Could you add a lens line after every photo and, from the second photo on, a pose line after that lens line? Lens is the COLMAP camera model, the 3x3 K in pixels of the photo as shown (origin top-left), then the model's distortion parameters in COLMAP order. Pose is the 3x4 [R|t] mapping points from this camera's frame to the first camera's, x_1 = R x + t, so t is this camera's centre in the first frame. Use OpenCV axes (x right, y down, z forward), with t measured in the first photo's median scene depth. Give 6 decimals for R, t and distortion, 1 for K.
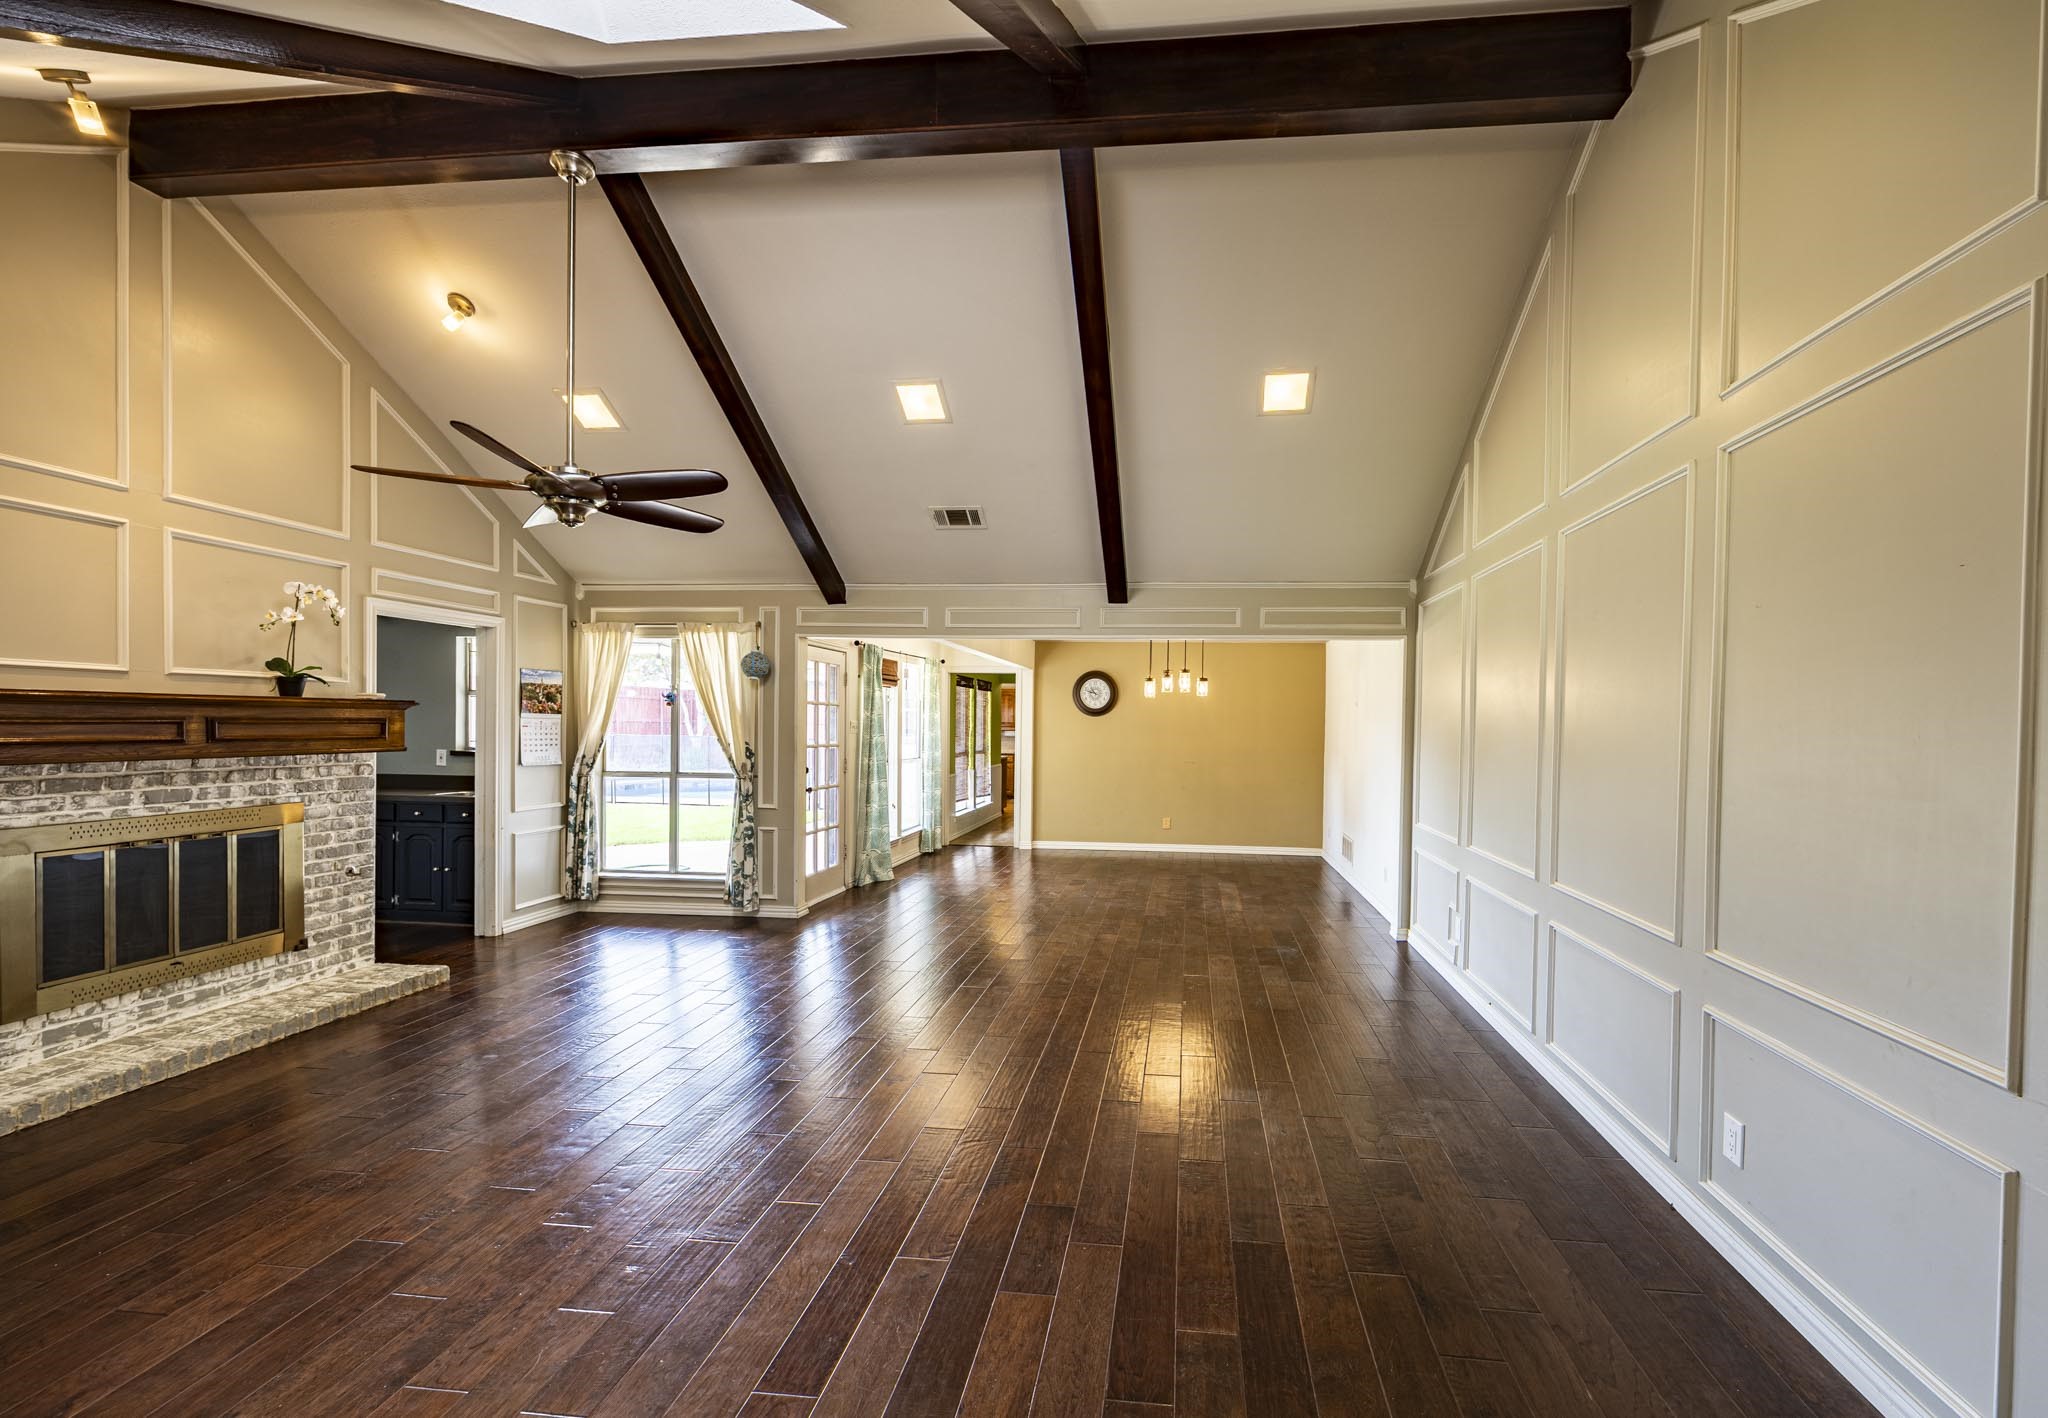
lens RADIAL K [[847.4, 0, 1115.3], [0, 847.4, 740.6], [0, 0, 1]] dist [-0.003045, -0.000056]
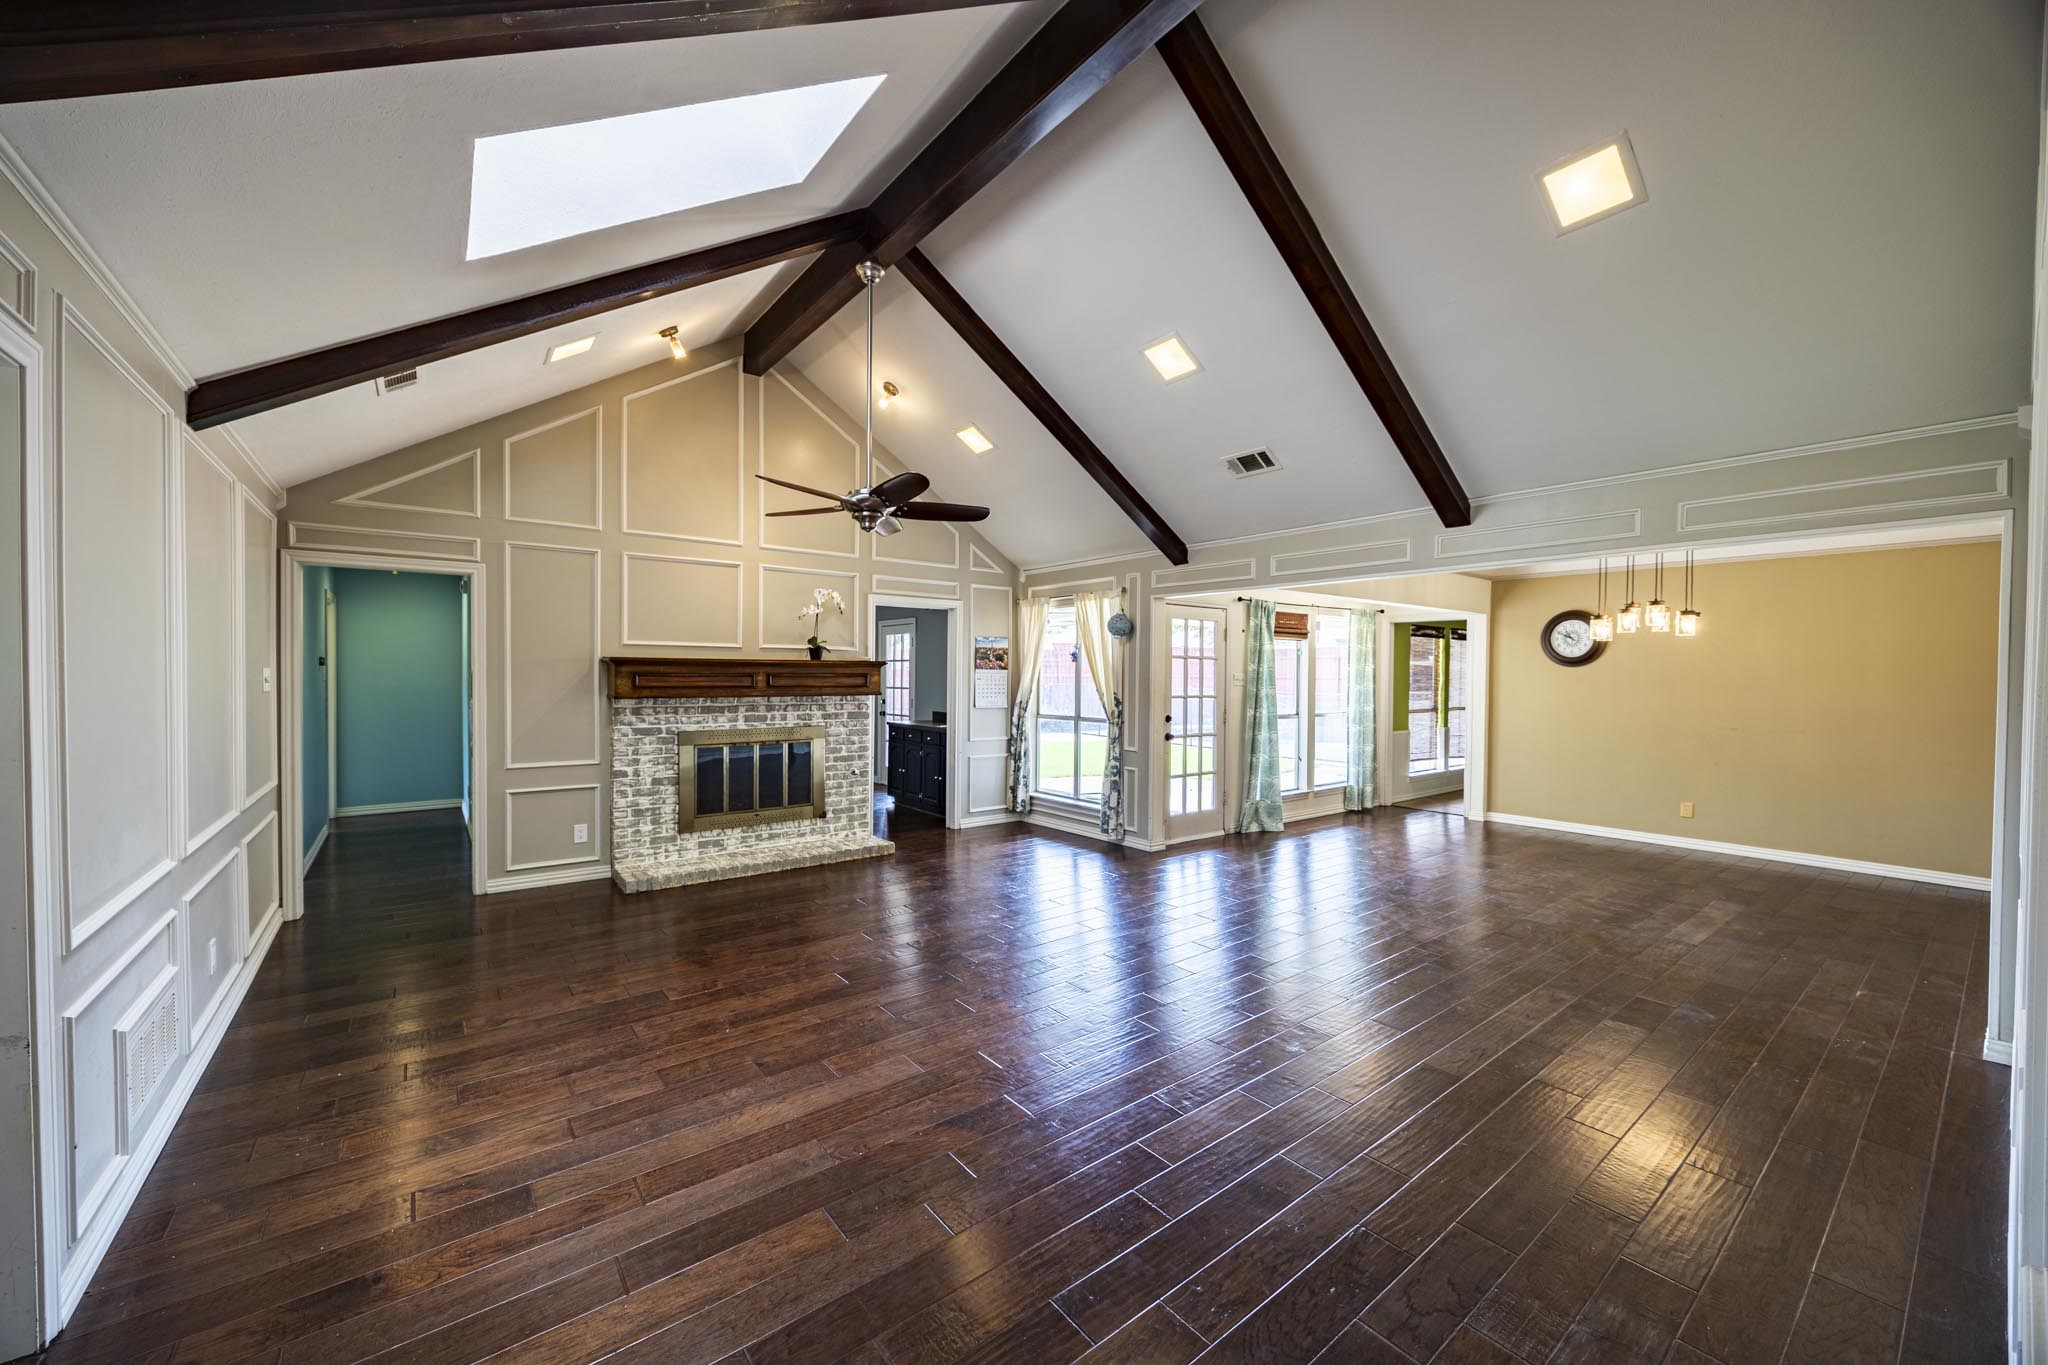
lens RADIAL K [[782.2, 0, 1031.0], [0, 782.2, 684.9], [0, 0, 1]] dist [-0.006970, 0.000403]
pose [[0.684046, 0.002273, -0.729436, 0.270333], [-0.012167, 0.999892, -0.008295, 0.001974], [0.729338, 0.014549, 0.683999, 0.188002]]
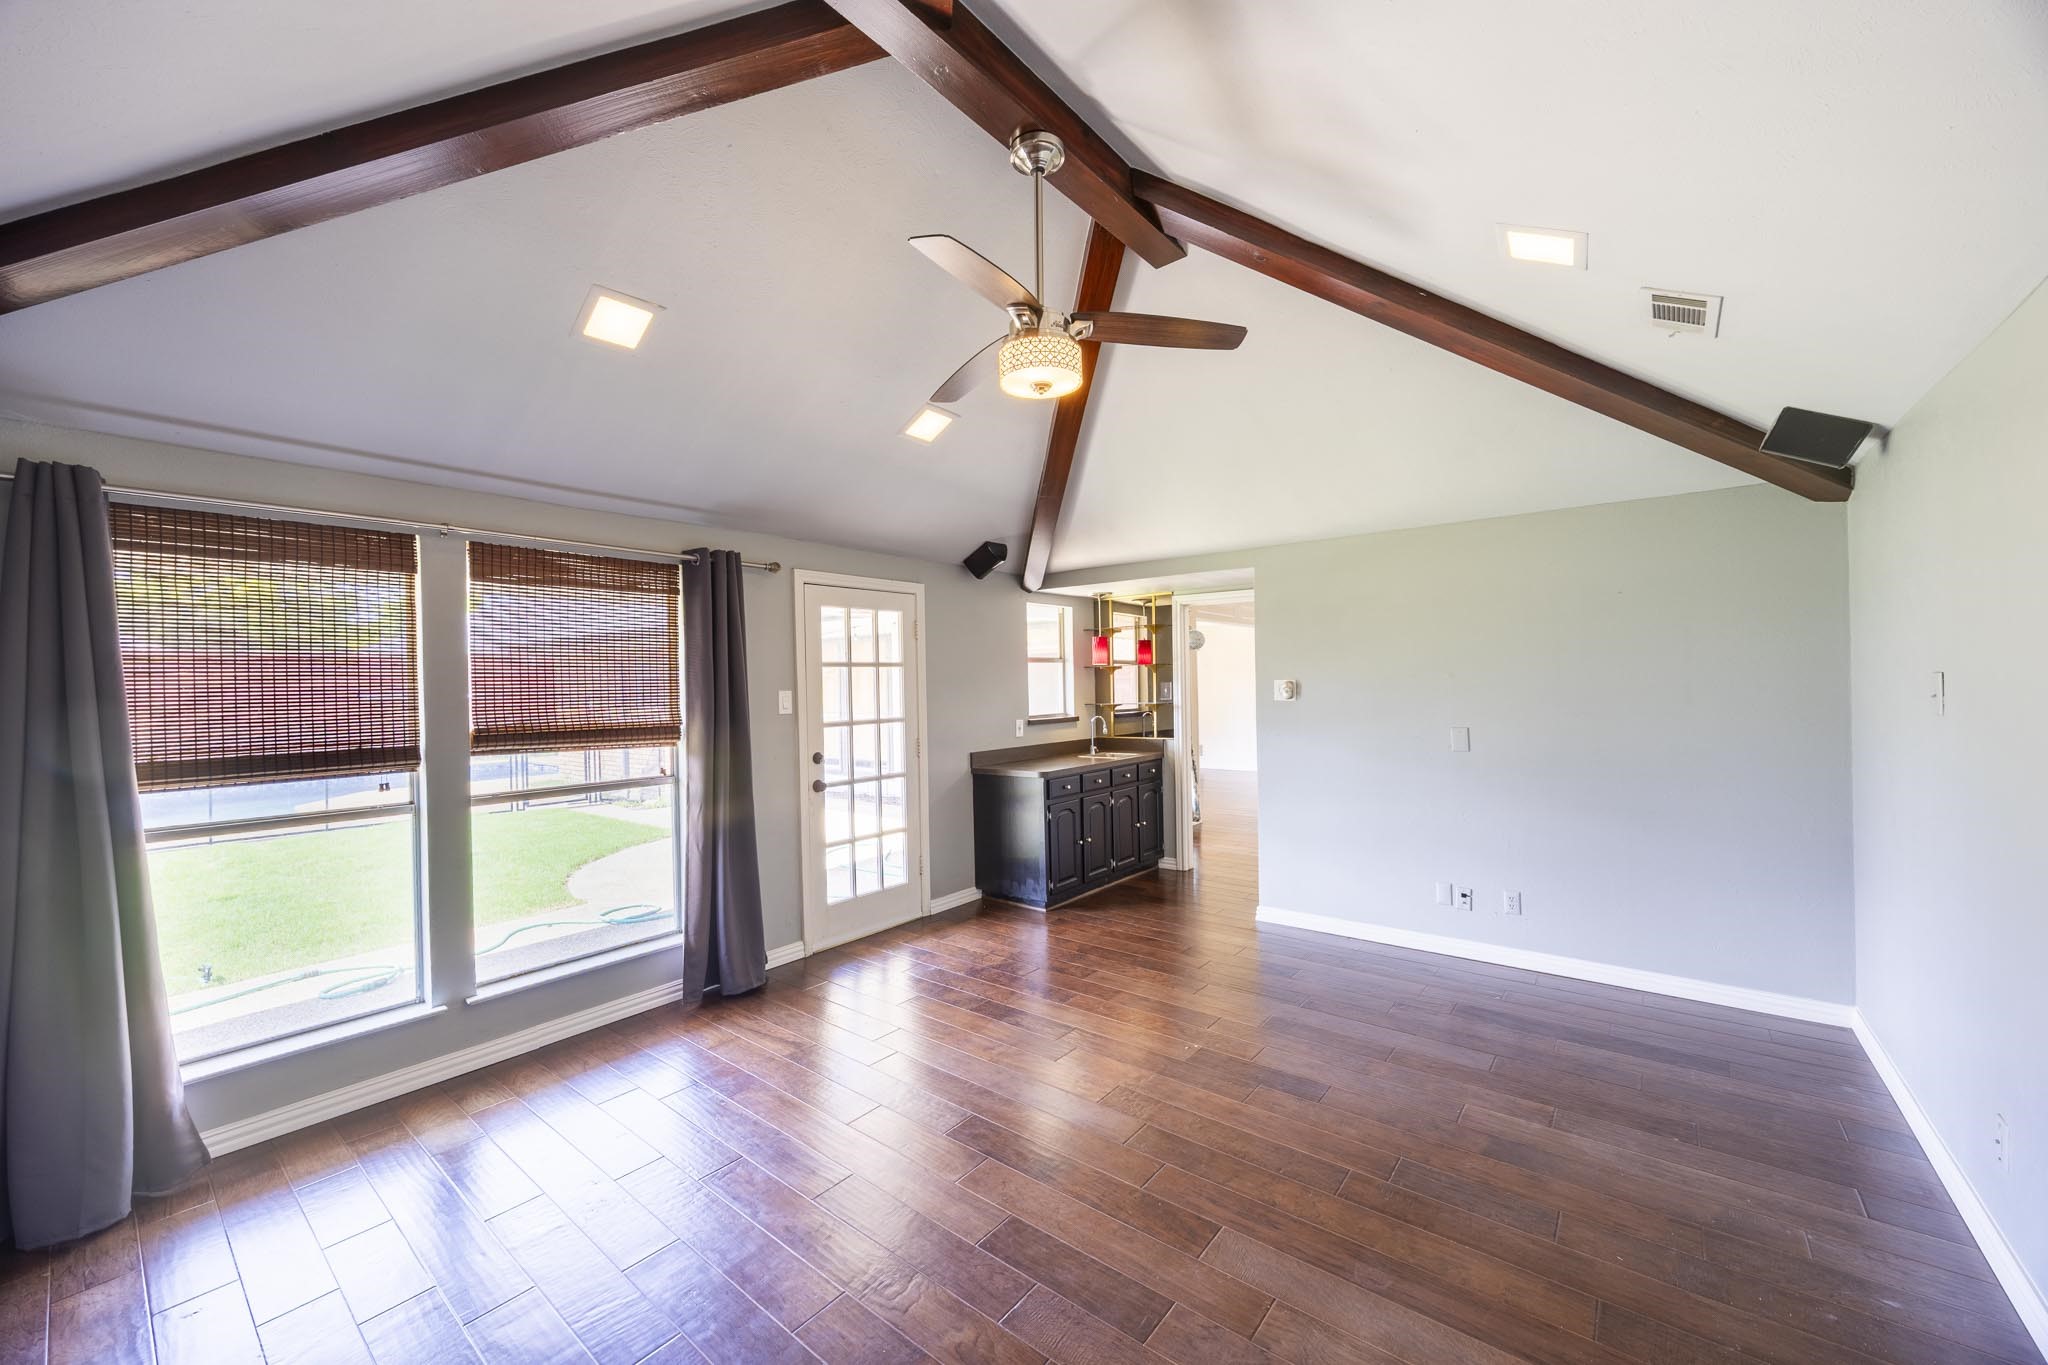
lens RADIAL K [[782.2, 0, 1031.4], [0, 782.2, 688.3], [0, 0, 1]] dist [-0.006970, 0.000403]
pose [[0.830181, -0.039087, -0.556122, 0.170477], [0.033578, 0.999234, -0.020106, -0.005331], [0.556481, -0.001982, 0.830858, 0.585516]]
